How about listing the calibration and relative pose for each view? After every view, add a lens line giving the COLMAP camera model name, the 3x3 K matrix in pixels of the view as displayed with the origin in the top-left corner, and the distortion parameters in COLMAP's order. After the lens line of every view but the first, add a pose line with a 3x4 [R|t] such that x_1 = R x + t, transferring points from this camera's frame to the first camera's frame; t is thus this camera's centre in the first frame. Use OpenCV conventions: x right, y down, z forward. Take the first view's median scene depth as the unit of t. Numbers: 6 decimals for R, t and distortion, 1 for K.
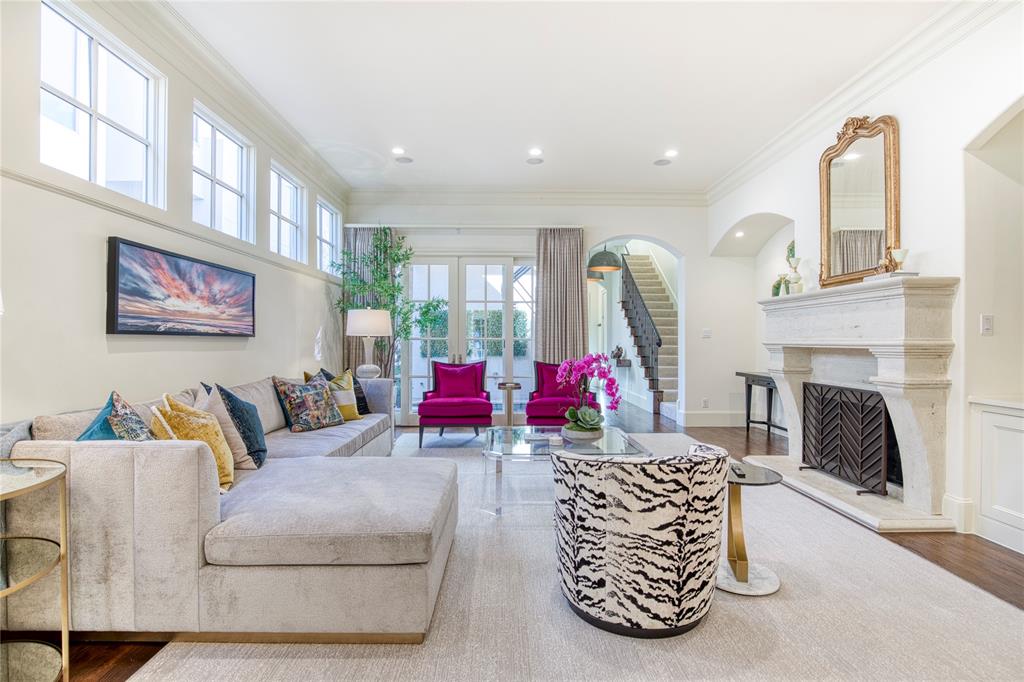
lens RADIAL K [[496.2, 0, 512.0], [0, 496.2, 340.4], [0, 0, 1]] dist [-0.020604, -0.000494]
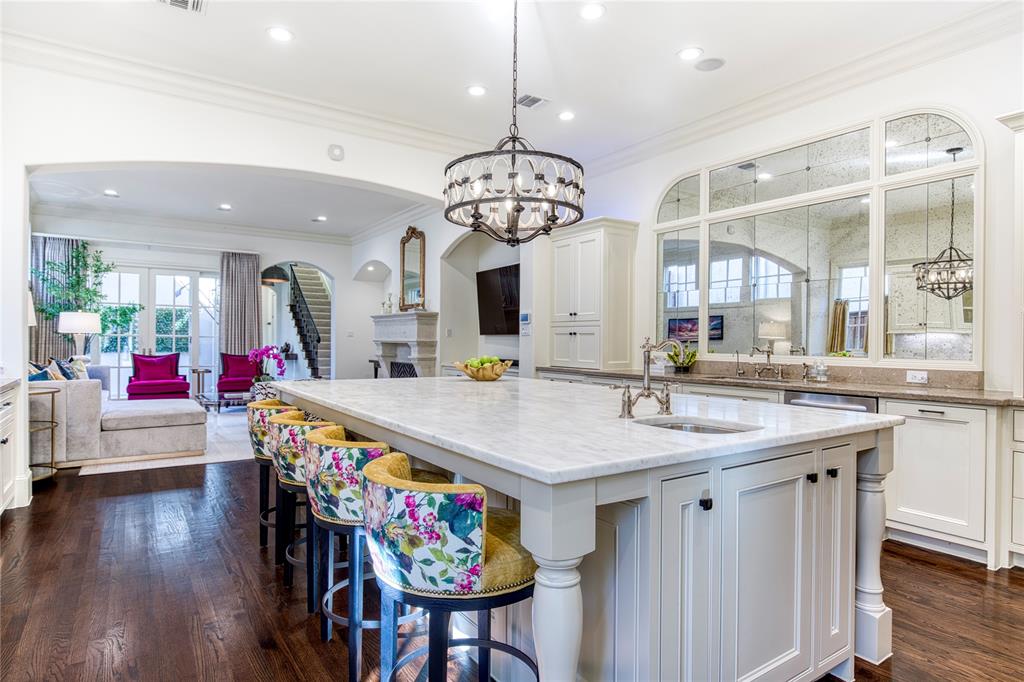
lens RADIAL K [[581.8, 0, 515.5], [0, 581.8, 340.8], [0, 0, 1]] dist [-0.009156, -0.002657]
pose [[0.835388, 0.004843, 0.549639, -0.186808], [-0.007951, 0.999963, 0.003274, -0.002848], [-0.549603, -0.007105, 0.835396, -0.936766]]
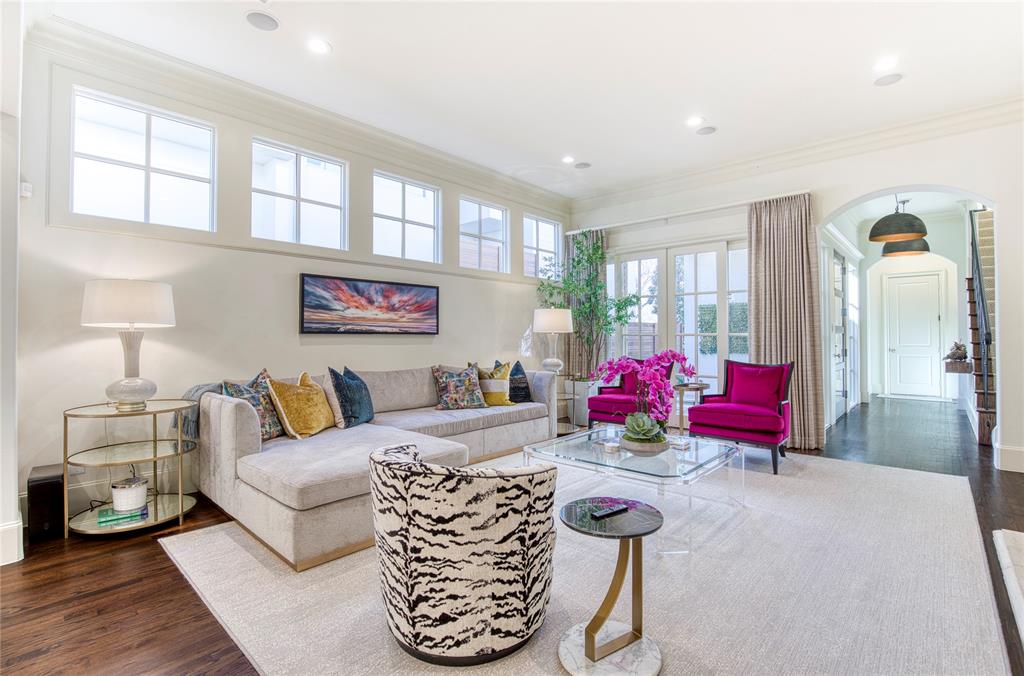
lens RADIAL K [[476.7, 0, 518.2], [0, 476.7, 332.0], [0, 0, 1]] dist [-0.024418, 0.000305]
pose [[0.732268, -0.010670, -0.680933, 0.417039], [0.004251, 0.999929, -0.011097, 0.000926], [0.681004, 0.005231, 0.732261, 0.187734]]
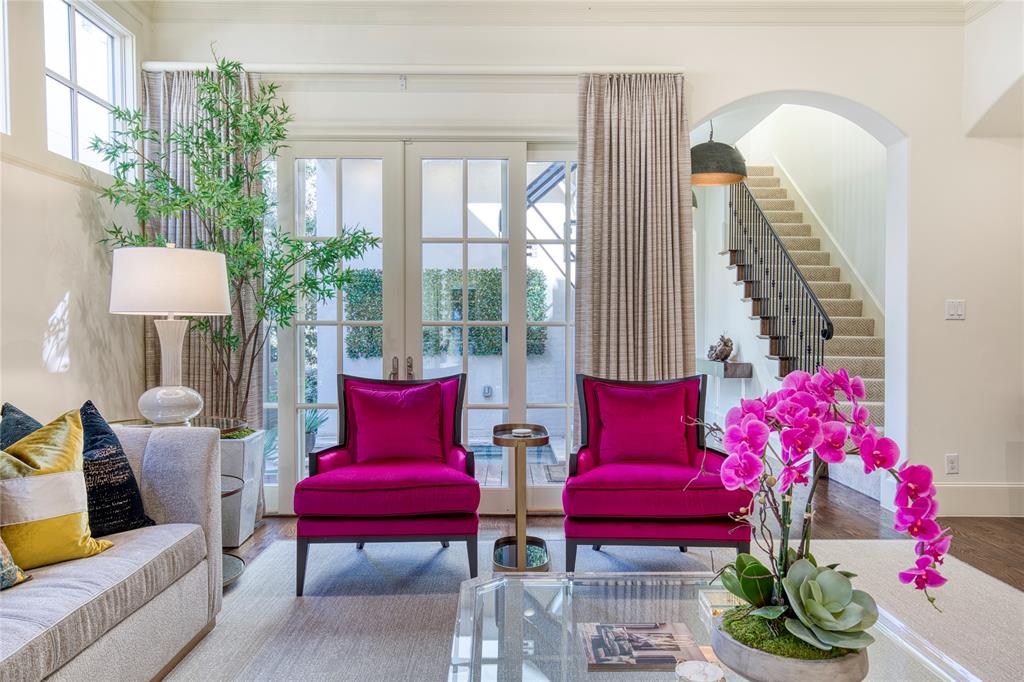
lens RADIAL K [[752.0, 0, 513.6], [0, 752.0, 340.1], [0, 0, 1]] dist [0.021001, 0.004461]
pose [[0.999999, -0.001457, 0.000181, -0.012660], [0.001453, 0.999807, 0.019576, -0.001168], [-0.000209, -0.019576, 0.999808, 0.426878]]
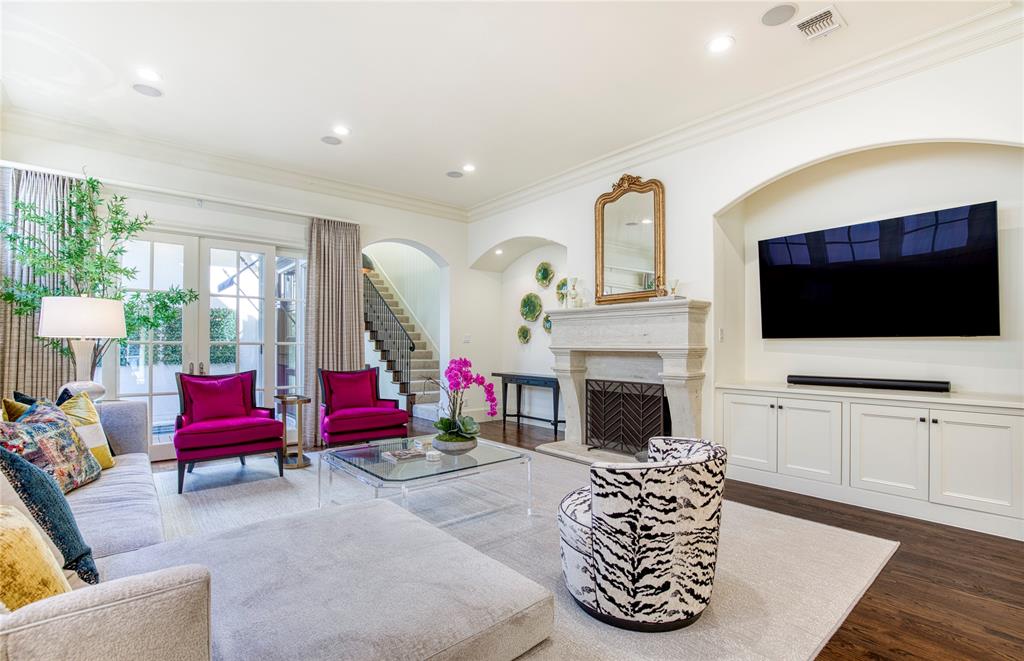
lens RADIAL K [[471.6, 0, 512.9], [0, 471.6, 341.8], [0, 0, 1]] dist [-0.024574, 0.001304]
pose [[0.771421, 0.004425, 0.636310, -0.263022], [-0.000964, 0.999983, -0.005785, -0.001319], [-0.636324, 0.003849, 0.771412, 0.179500]]
